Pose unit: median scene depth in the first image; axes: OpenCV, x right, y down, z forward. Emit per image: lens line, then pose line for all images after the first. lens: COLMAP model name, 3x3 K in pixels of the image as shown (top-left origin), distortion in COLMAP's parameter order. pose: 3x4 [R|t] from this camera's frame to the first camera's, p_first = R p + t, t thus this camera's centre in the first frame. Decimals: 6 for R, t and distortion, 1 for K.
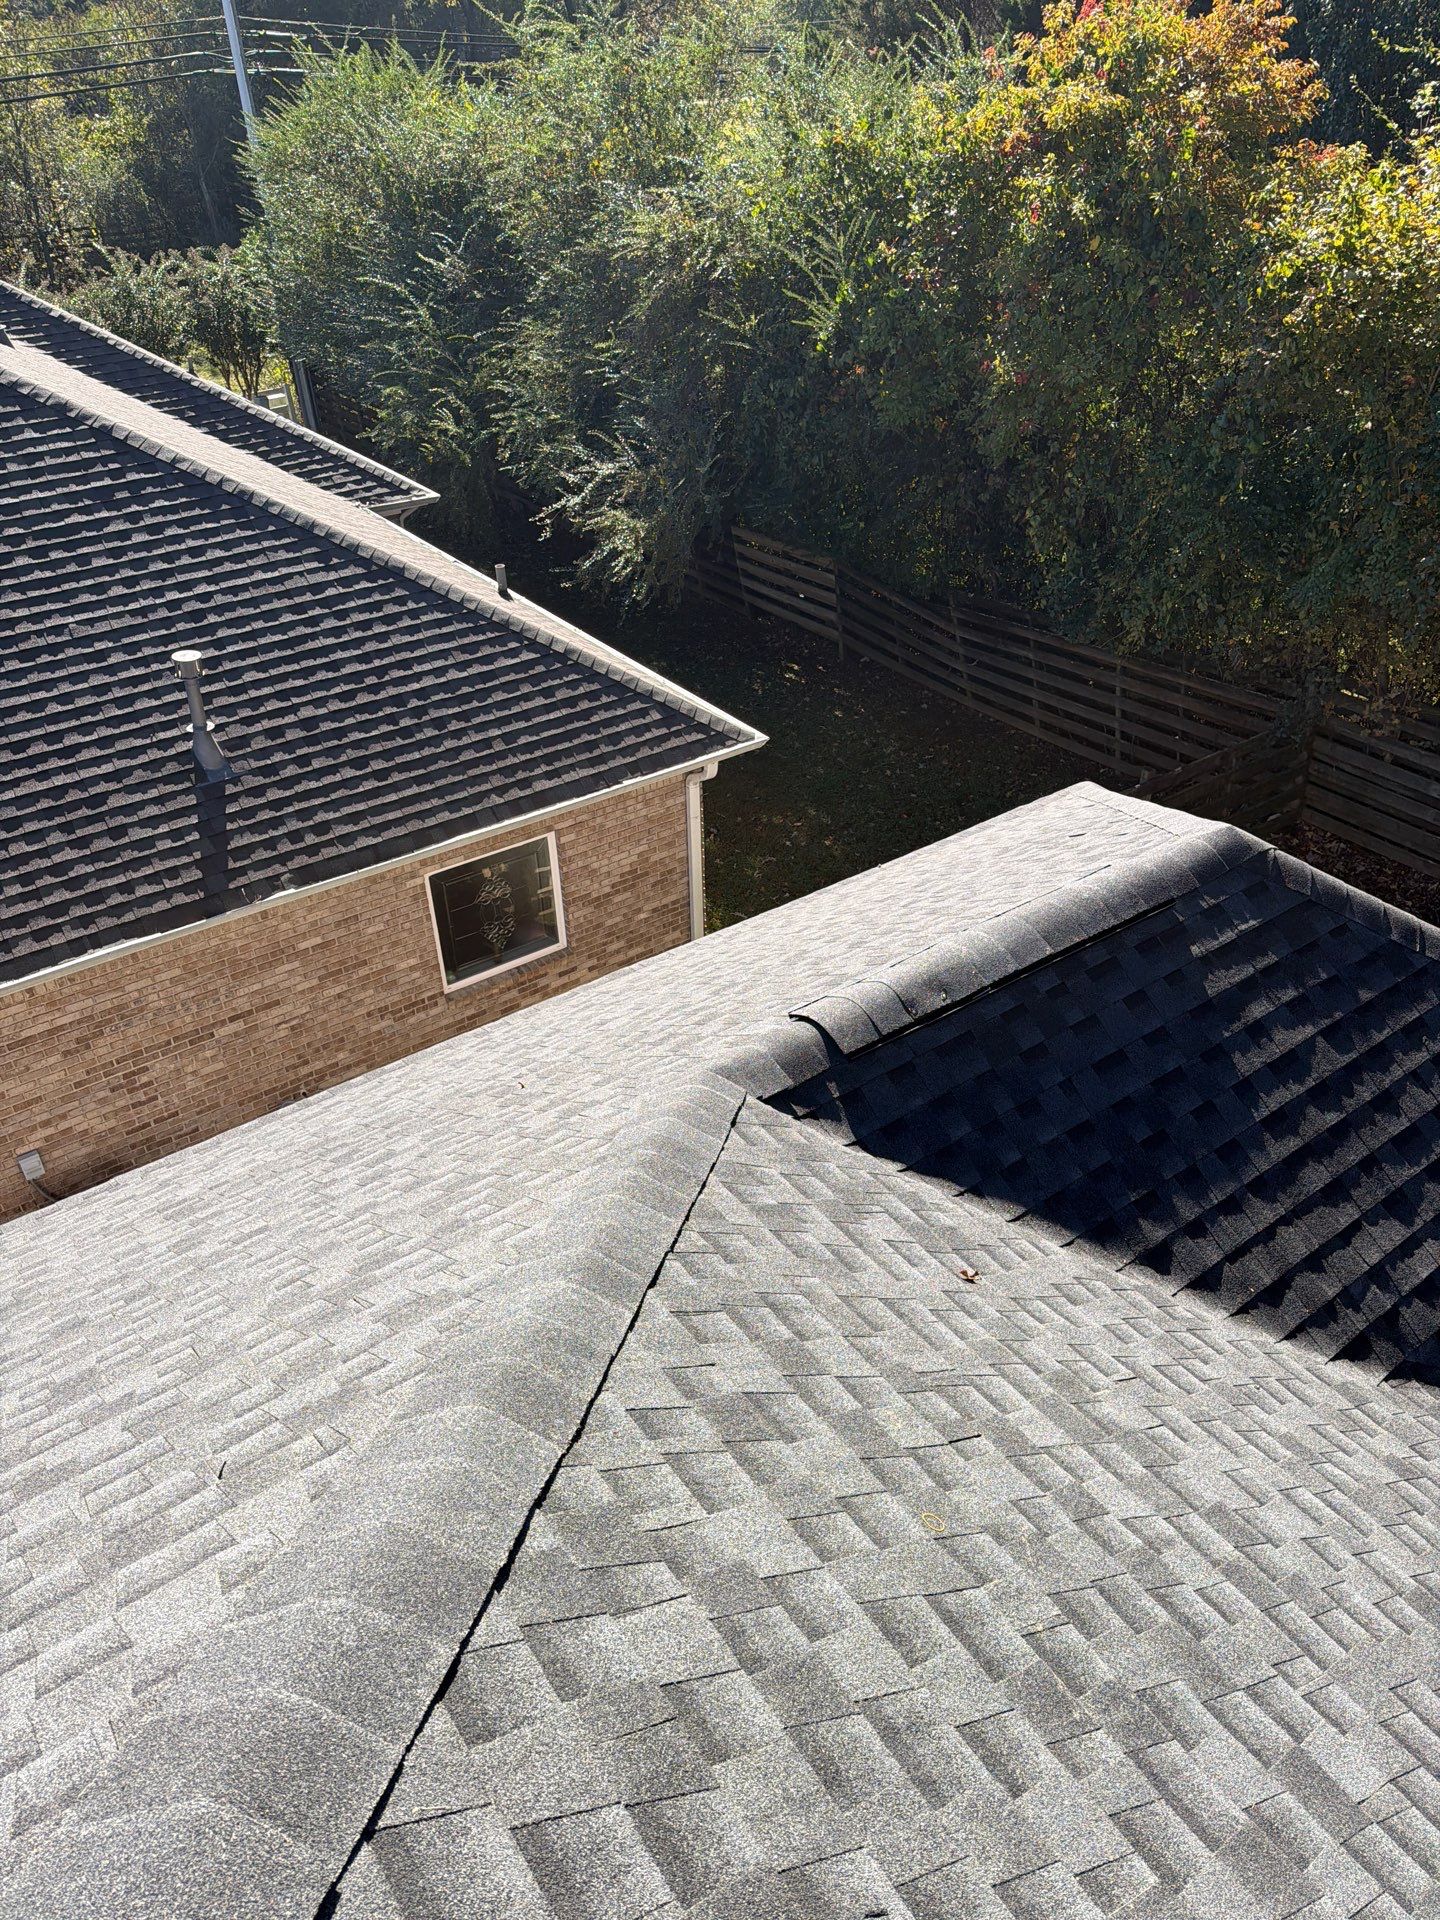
lens RADIAL K [[1337.1, 0, 748.6], [0, 1337.1, 965.8], [0, 0, 1]] dist [0.047706, -0.063487]
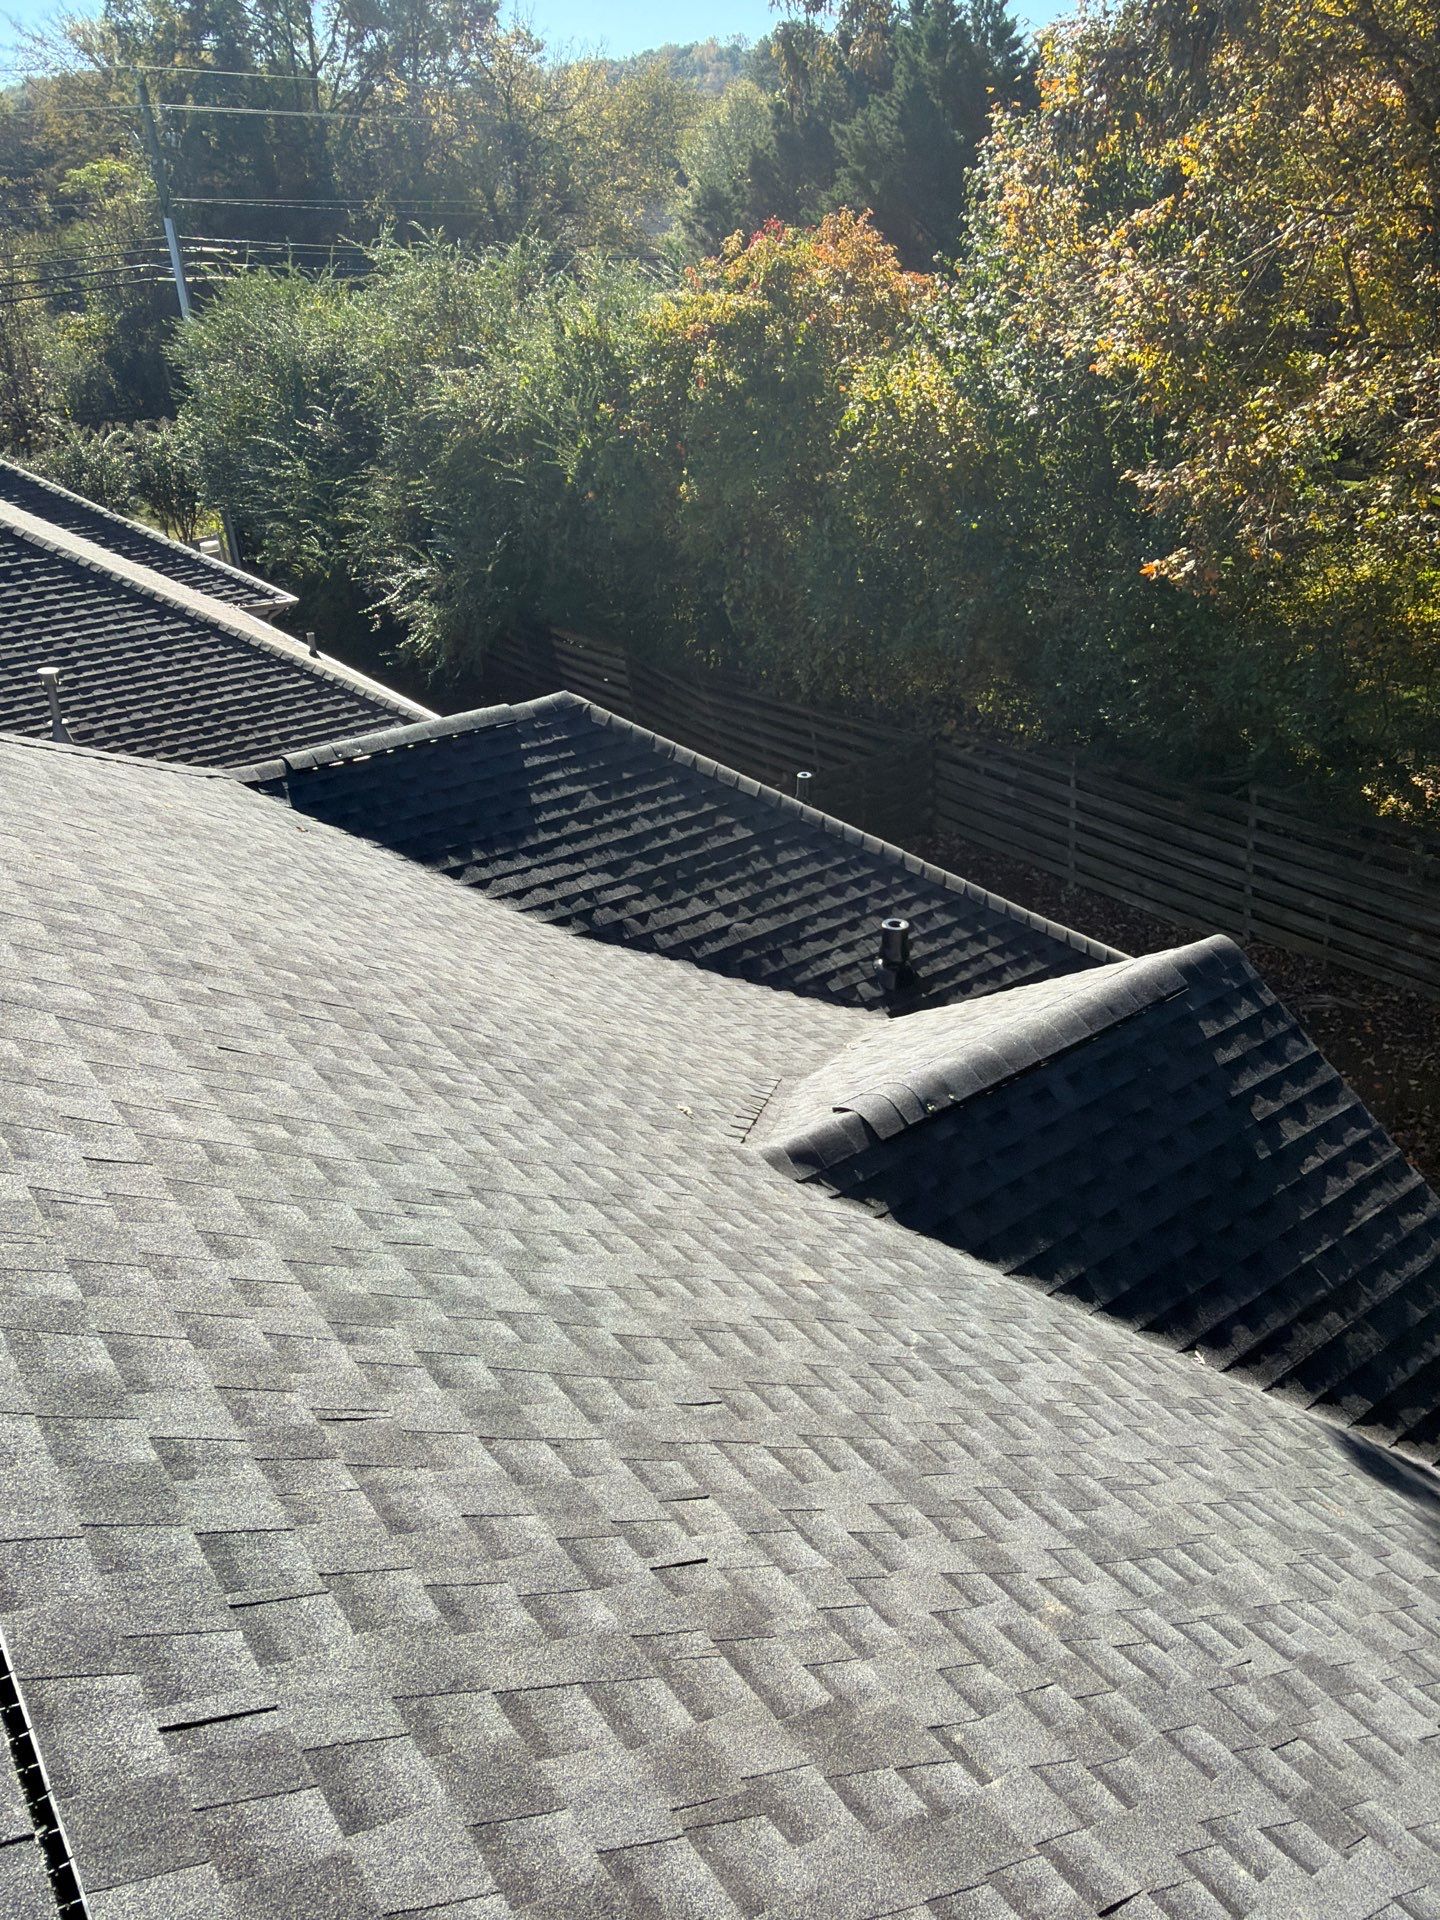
lens RADIAL K [[1364.9, 0, 720.0], [0, 1364.9, 960.0], [0, 0, 1]] dist [0.047207, -0.058789]
pose [[0.999930, -0.009605, -0.006923, 0.280156], [0.008721, 0.992970, -0.118049, 0.231850], [0.008008, 0.117980, 0.992984, -0.385747]]
